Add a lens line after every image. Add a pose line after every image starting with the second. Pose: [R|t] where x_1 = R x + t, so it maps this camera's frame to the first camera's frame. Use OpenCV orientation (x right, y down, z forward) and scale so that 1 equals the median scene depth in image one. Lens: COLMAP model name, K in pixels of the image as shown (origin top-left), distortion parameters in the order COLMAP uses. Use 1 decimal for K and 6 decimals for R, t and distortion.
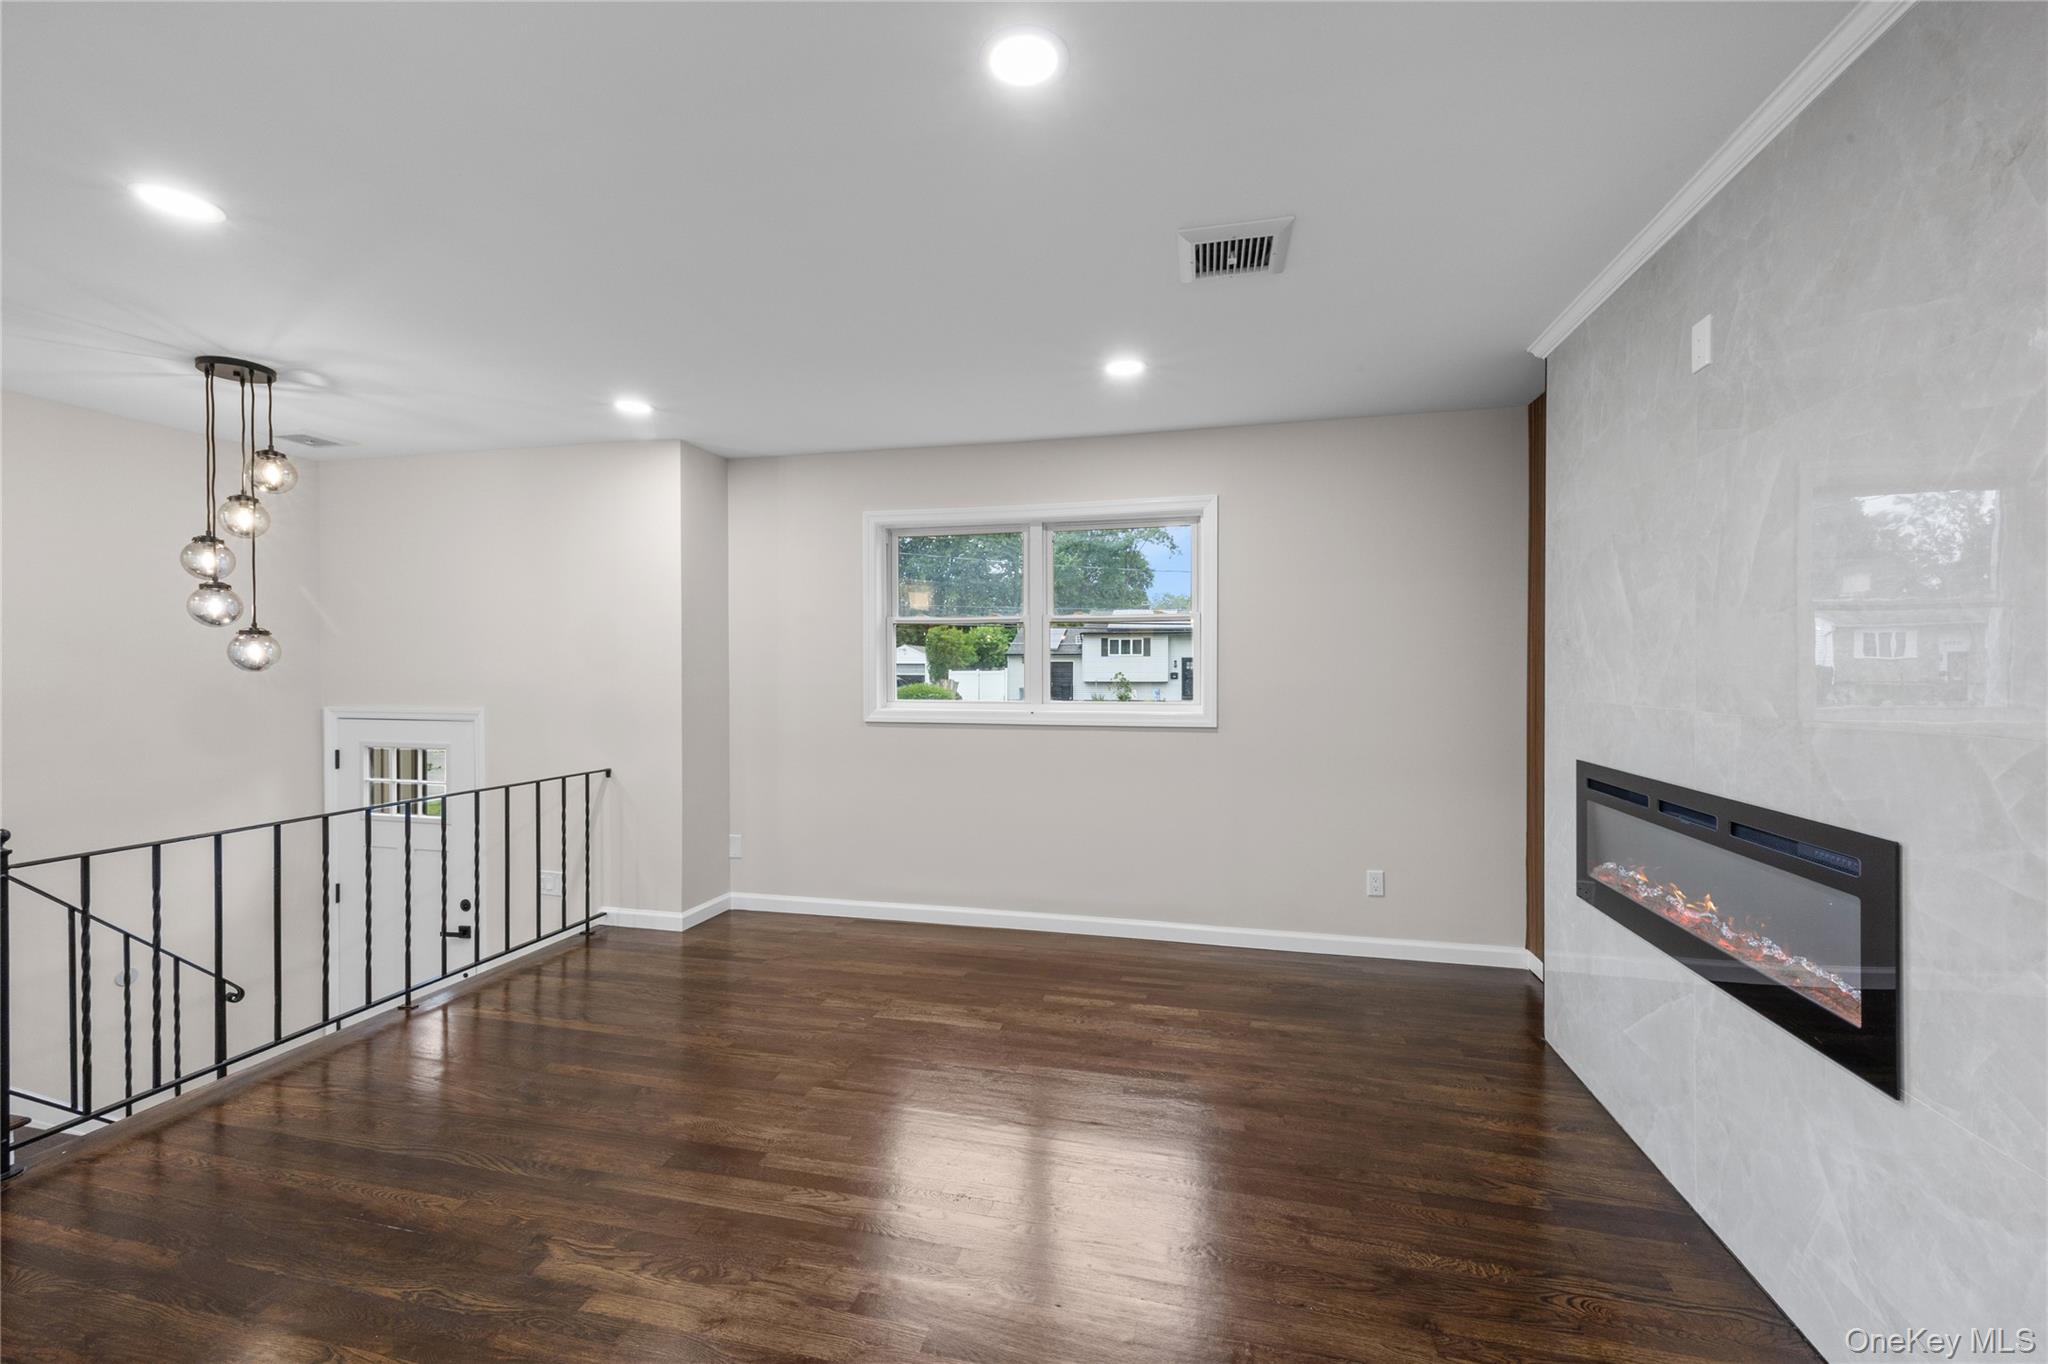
lens RADIAL K [[824.0, 0, 1020.8], [0, 824.0, 668.0], [0, 0, 1]] dist [0.016096, 0.000023]
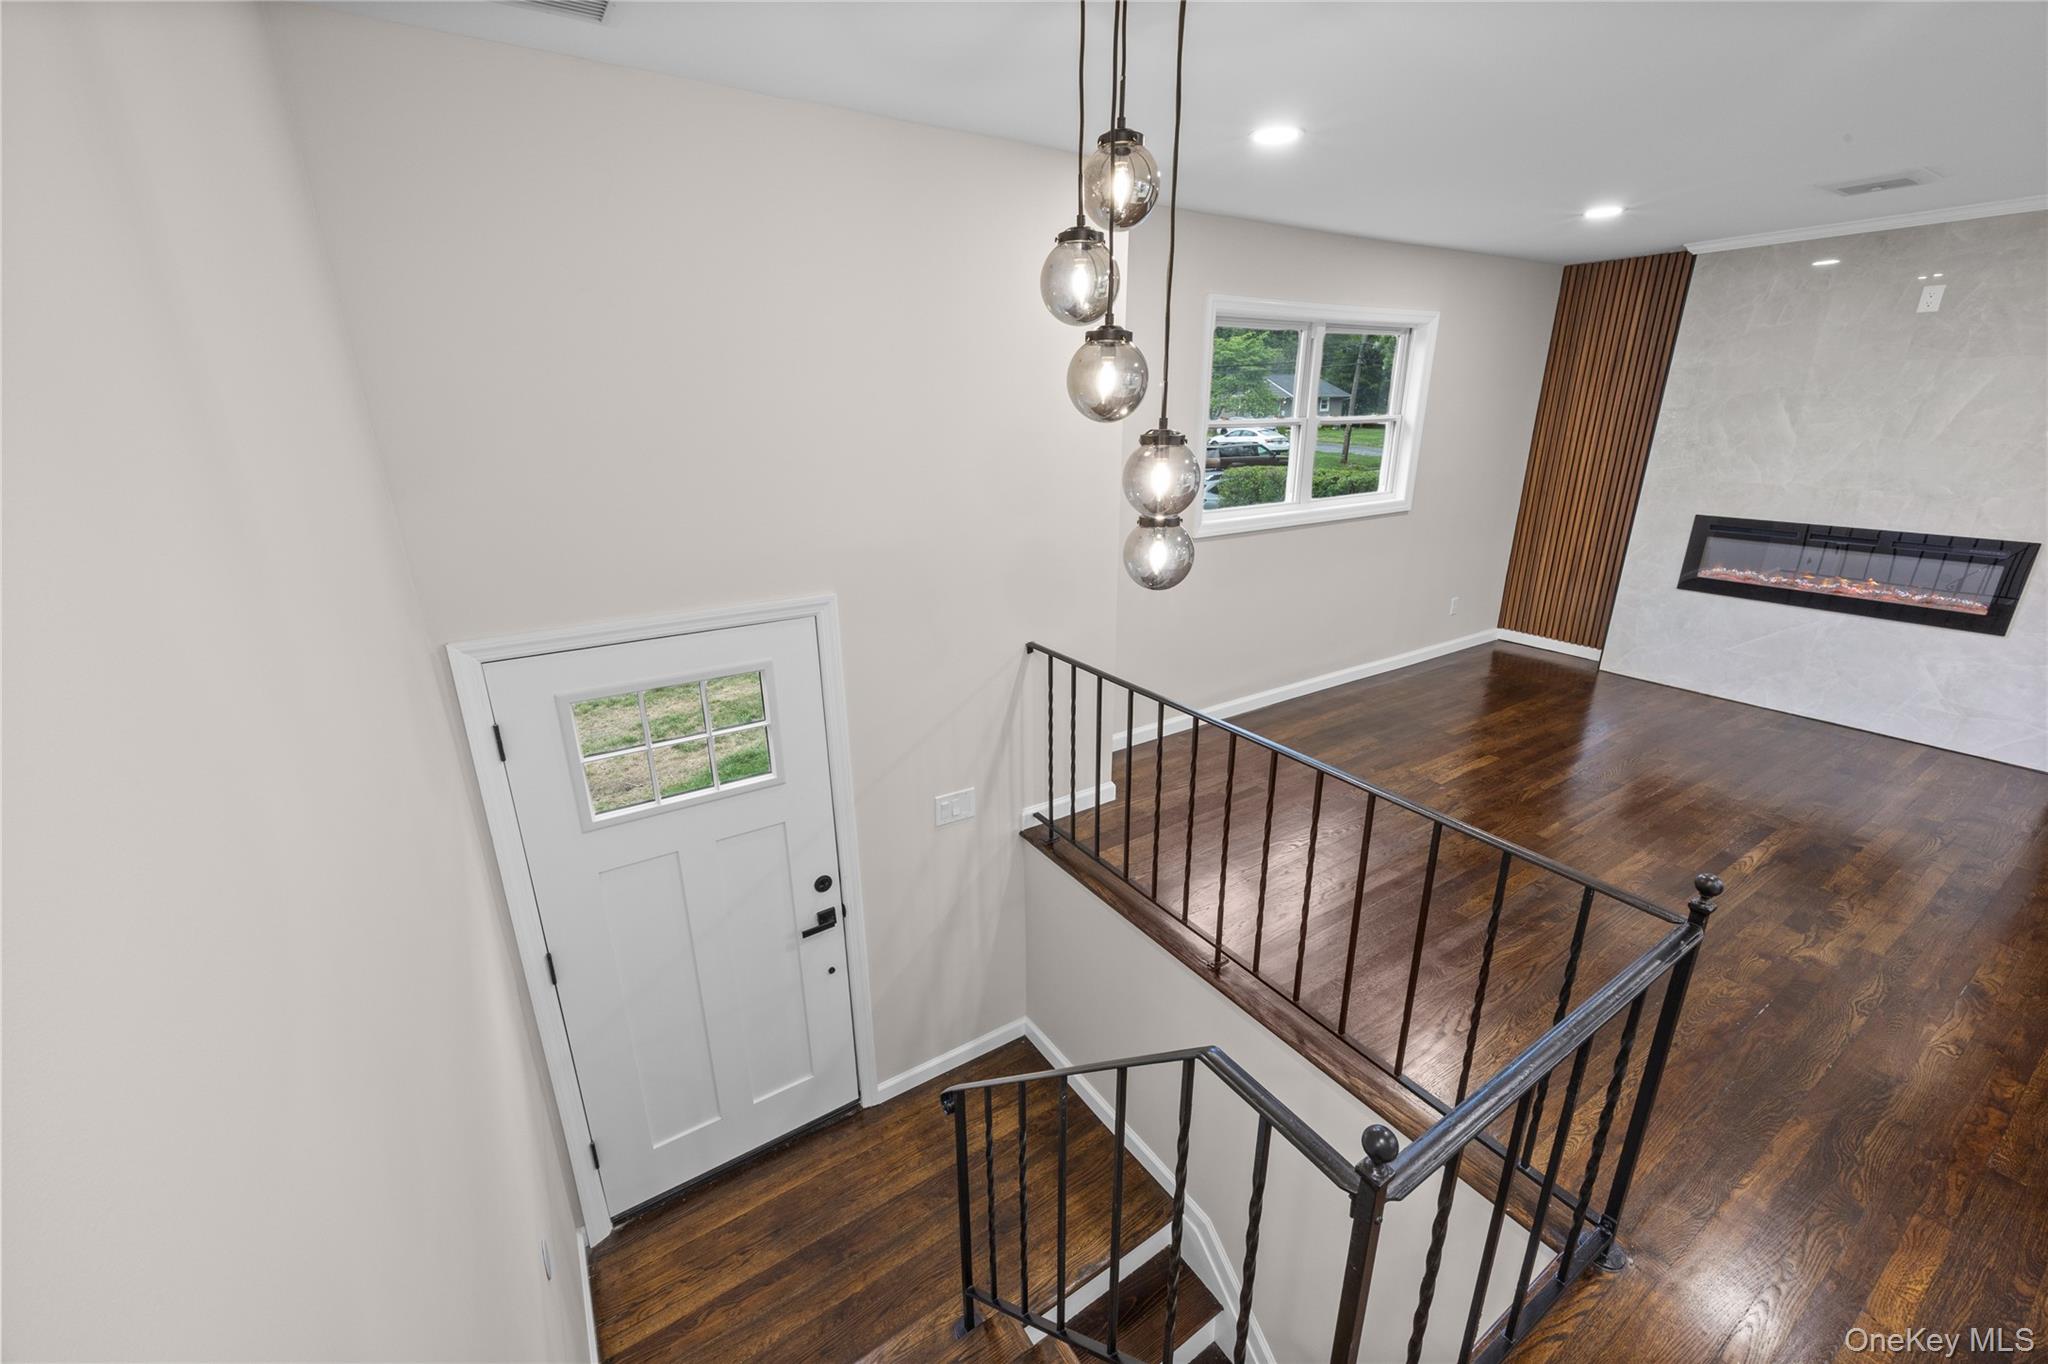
lens RADIAL K [[802.3, 0, 1024.0], [0, 802.3, 682.0], [0, 0, 1]] dist [-0.001061, 0.000027]
pose [[0.692772, -0.240108, 0.680011, -1.615851], [0.015107, 0.947570, 0.319191, -0.126087], [-0.720999, -0.210854, 0.660077, 0.829162]]
